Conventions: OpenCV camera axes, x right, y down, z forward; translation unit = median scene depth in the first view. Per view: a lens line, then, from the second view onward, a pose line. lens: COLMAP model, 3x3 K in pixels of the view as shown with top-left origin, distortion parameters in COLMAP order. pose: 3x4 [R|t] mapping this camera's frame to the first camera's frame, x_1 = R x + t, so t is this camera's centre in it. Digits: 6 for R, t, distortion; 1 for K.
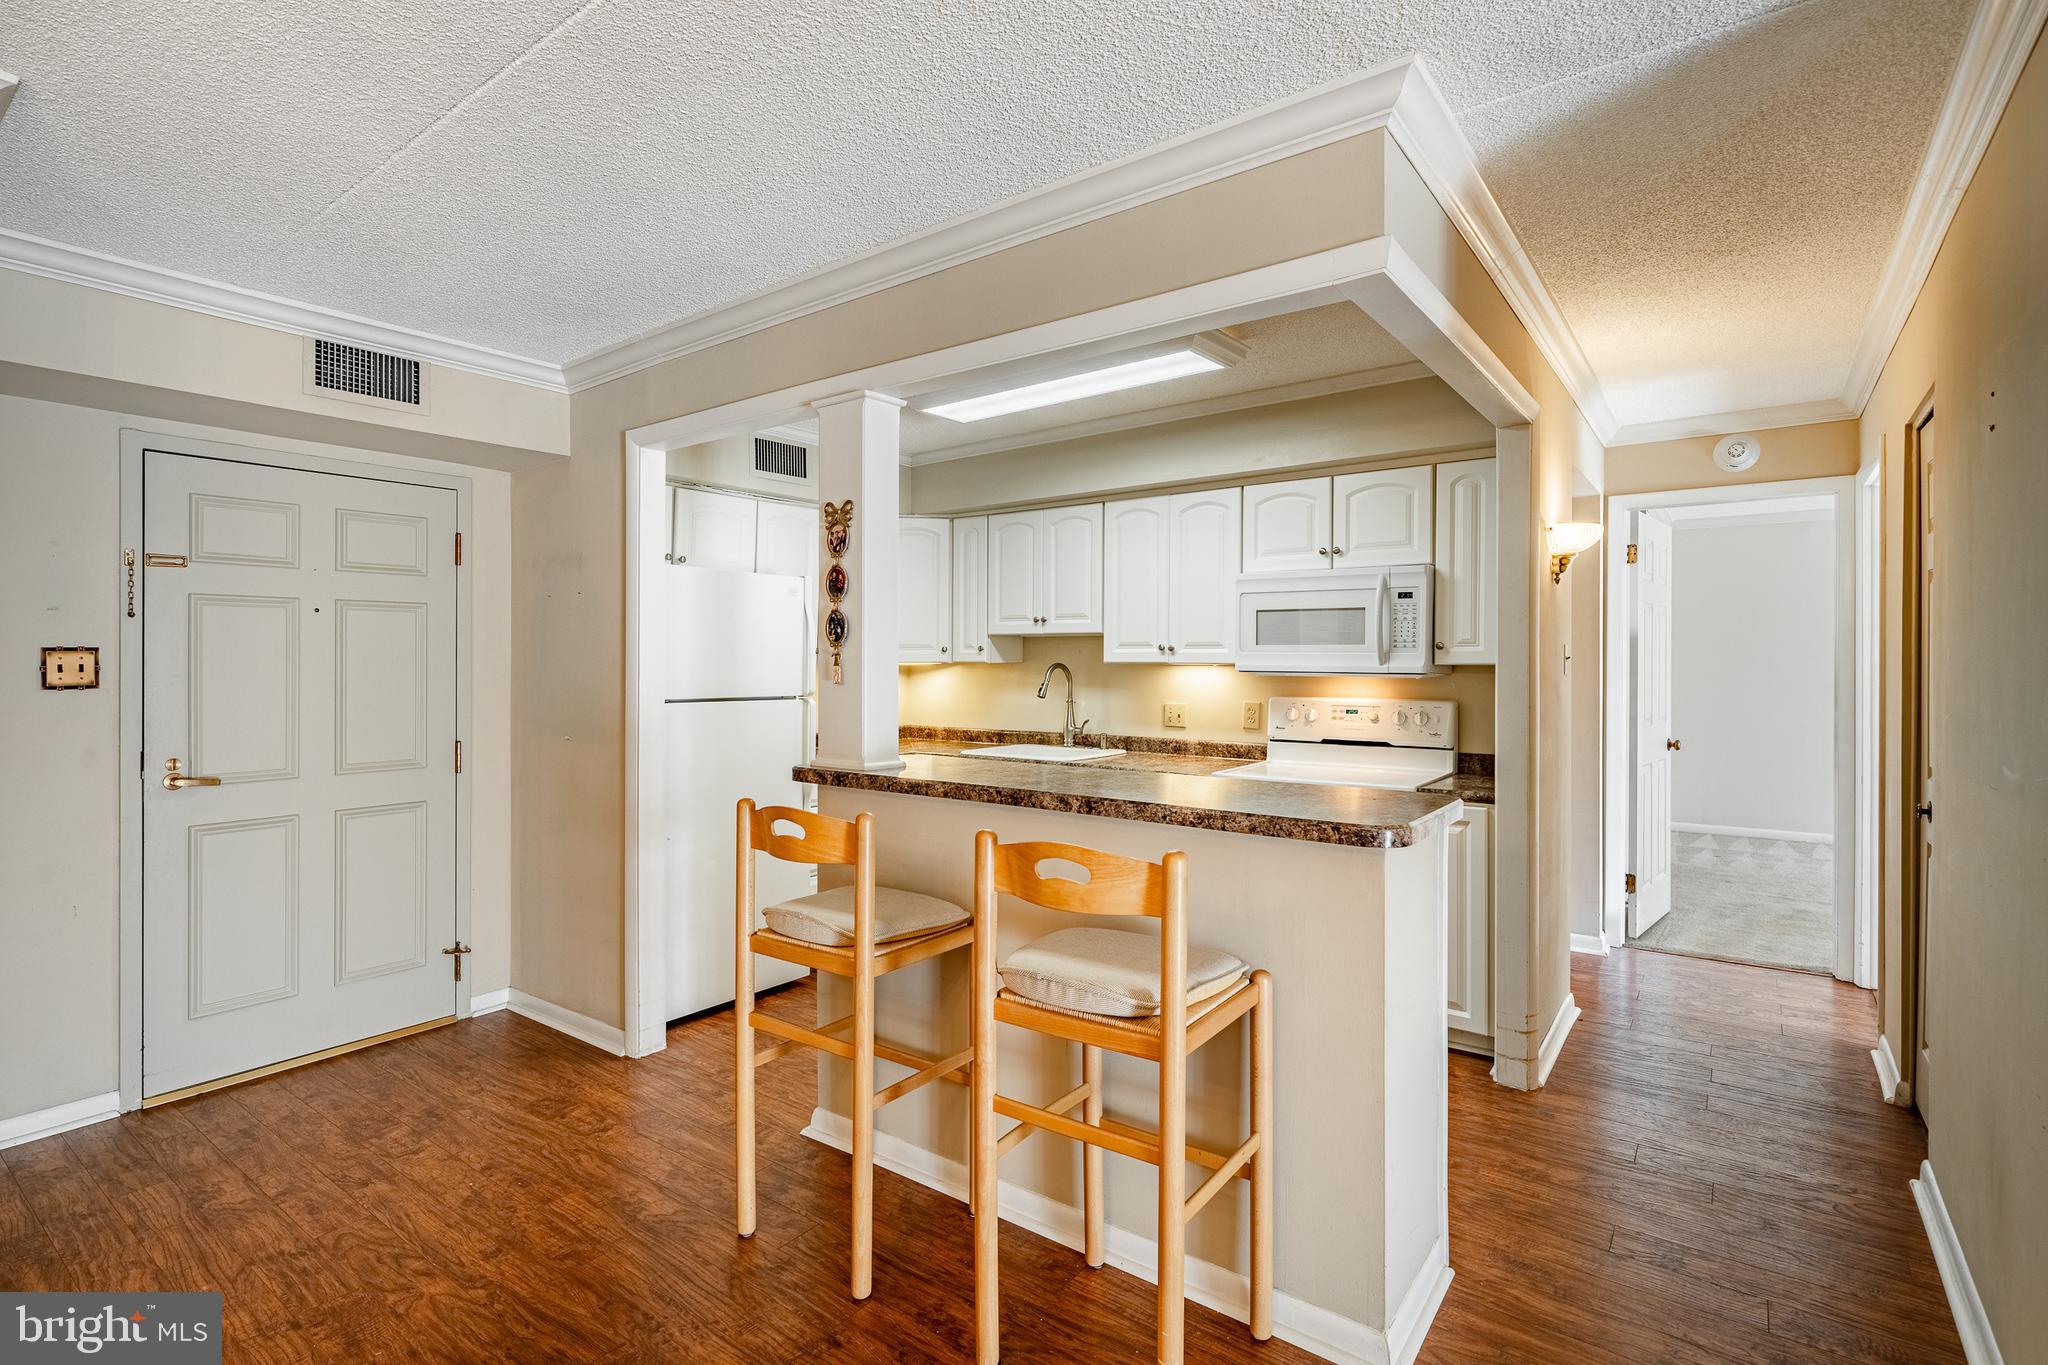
lens RADIAL K [[971.3, 0, 1019.1], [0, 971.3, 668.2], [0, 0, 1]] dist [0.003407, 0.000161]
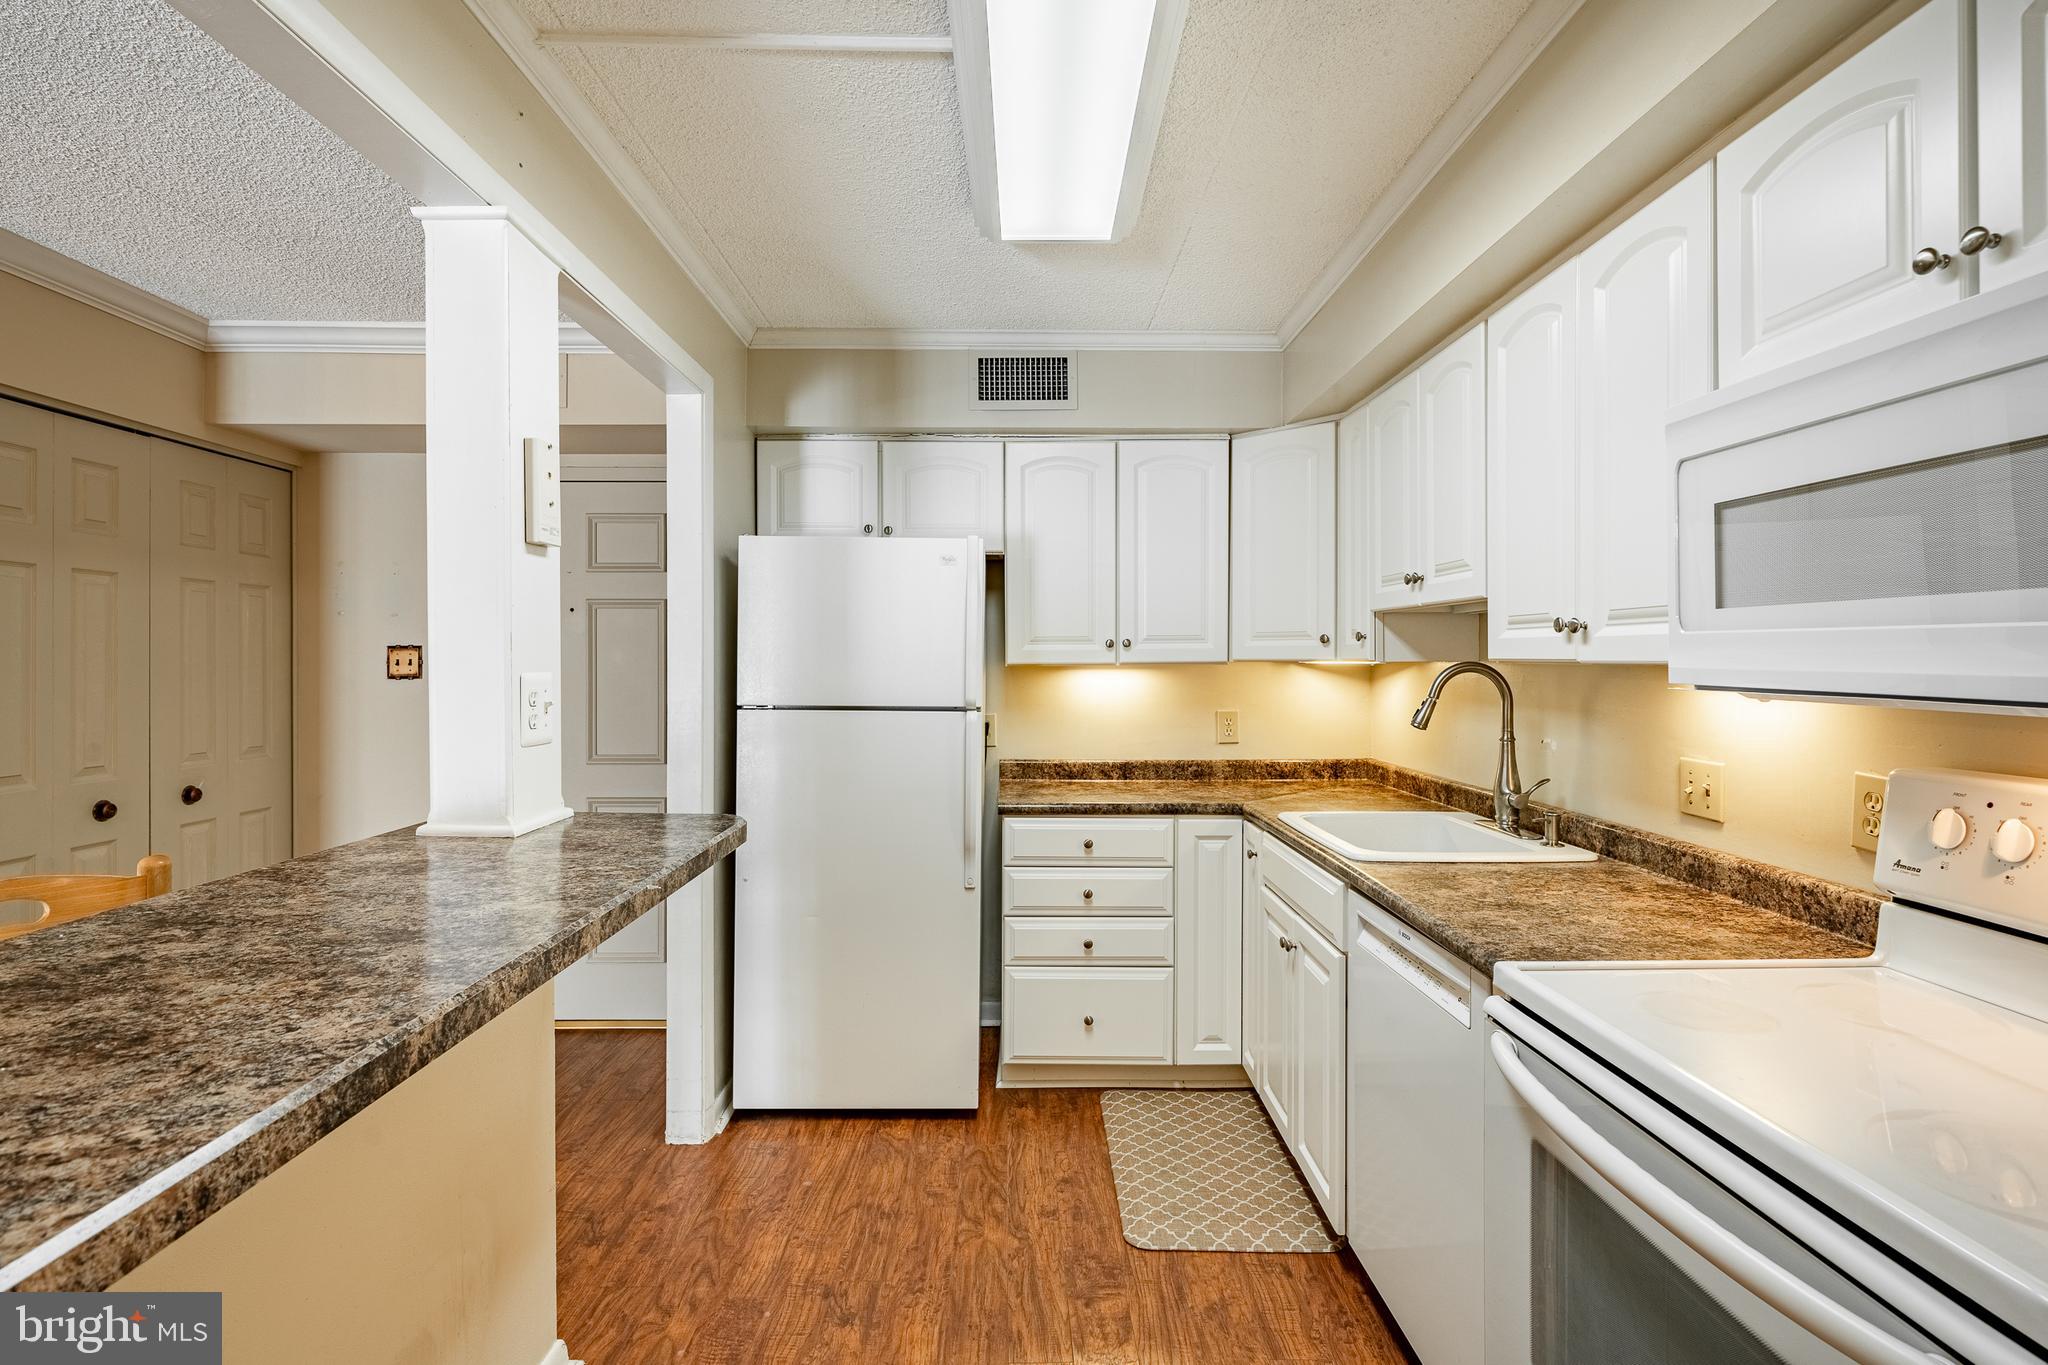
lens RADIAL K [[971.3, 0, 1027.9], [0, 971.3, 659.8], [0, 0, 1]] dist [0.003407, 0.000161]
pose [[0.616120, 0.001667, -0.787651, 0.332750], [-0.006970, 0.999970, -0.003335, -0.003141], [0.787622, 0.007545, 0.616113, 0.559142]]
